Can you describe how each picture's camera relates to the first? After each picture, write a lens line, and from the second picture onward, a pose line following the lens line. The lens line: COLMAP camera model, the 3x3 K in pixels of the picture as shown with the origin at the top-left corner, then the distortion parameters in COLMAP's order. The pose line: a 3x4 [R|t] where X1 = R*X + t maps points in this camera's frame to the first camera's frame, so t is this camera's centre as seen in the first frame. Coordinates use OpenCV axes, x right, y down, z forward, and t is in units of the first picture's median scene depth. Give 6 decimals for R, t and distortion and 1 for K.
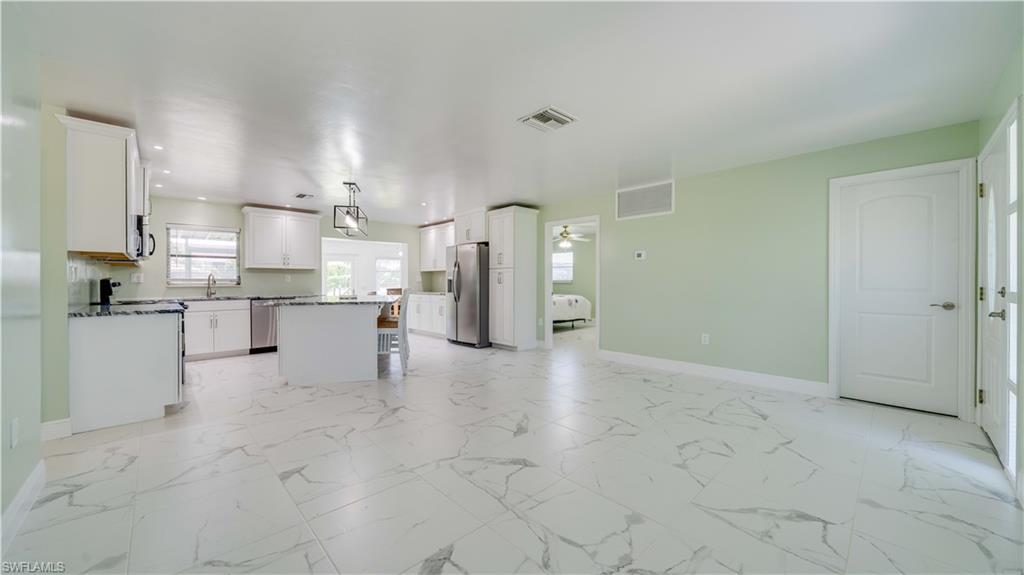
lens RADIAL K [[371.6, 0, 510.2], [0, 371.6, 283.4], [0, 0, 1]] dist [-0.000312, 0.000012]
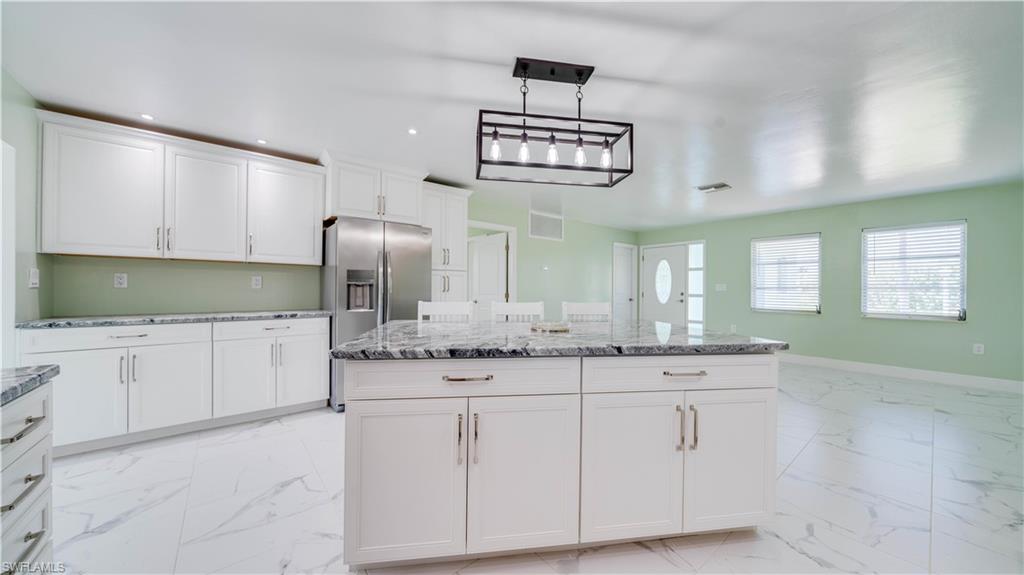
lens RADIAL K [[348.3, 0, 512.0], [0, 348.3, 287.5], [0, 0, 1]] dist [-0.001632, -0.000090]
pose [[0.078429, 0.005235, 0.996906, -0.745338], [-0.002570, 0.999984, -0.005049, -0.005610], [-0.996916, -0.002166, 0.078441, 0.909674]]
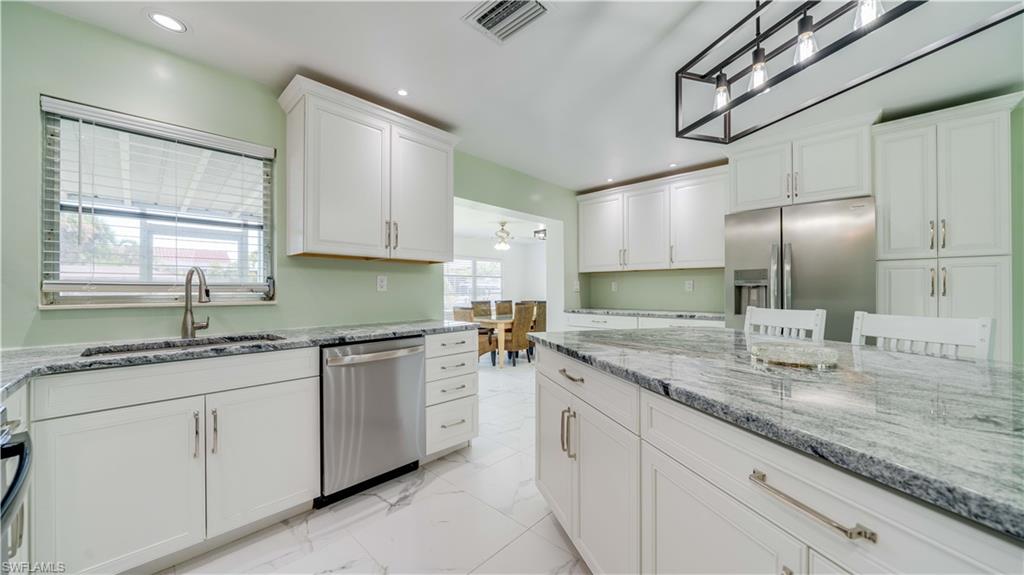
lens RADIAL K [[368.9, 0, 509.8], [0, 368.9, 289.9], [0, 0, 1]] dist [-0.000866, -0.000013]
pose [[0.999242, 0.000079, 0.038920, -0.557101], [0.000163, 0.999981, -0.006226, -0.004336], [-0.038919, 0.006228, 0.999223, 0.685079]]
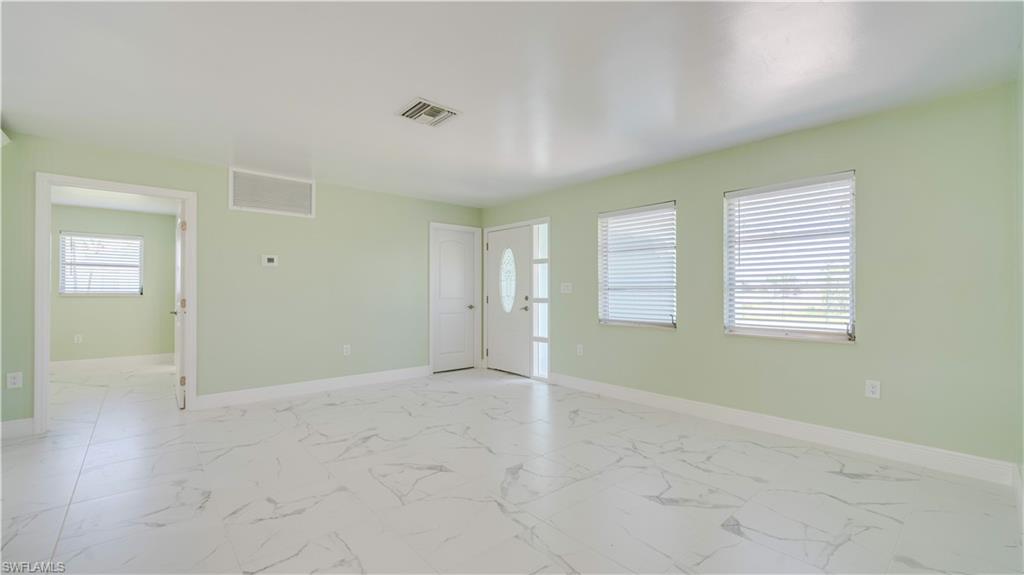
lens RADIAL K [[420.7, 0, 510.1], [0, 420.7, 290.7], [0, 0, 1]] dist [0.001559, 0.000086]
pose [[0.042381, 0.003878, 0.999094, -0.474029], [0.004189, 0.999983, -0.004059, -0.004538], [-0.999093, 0.004357, 0.042364, 0.399530]]
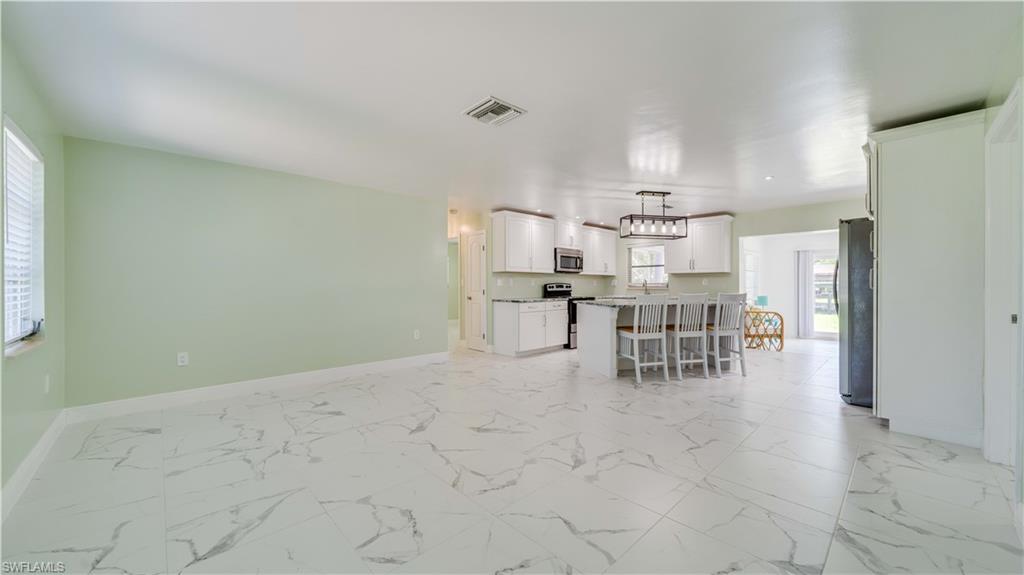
lens RADIAL K [[374.0, 0, 512.0], [0, 374.0, 287.5], [0, 0, 1]] dist [-0.000911, -0.000071]
pose [[-0.007592, 0.007038, -0.999946, 0.544598], [-0.000188, 0.999975, 0.007040, -0.005601], [0.999971, 0.000242, -0.007590, 0.553259]]
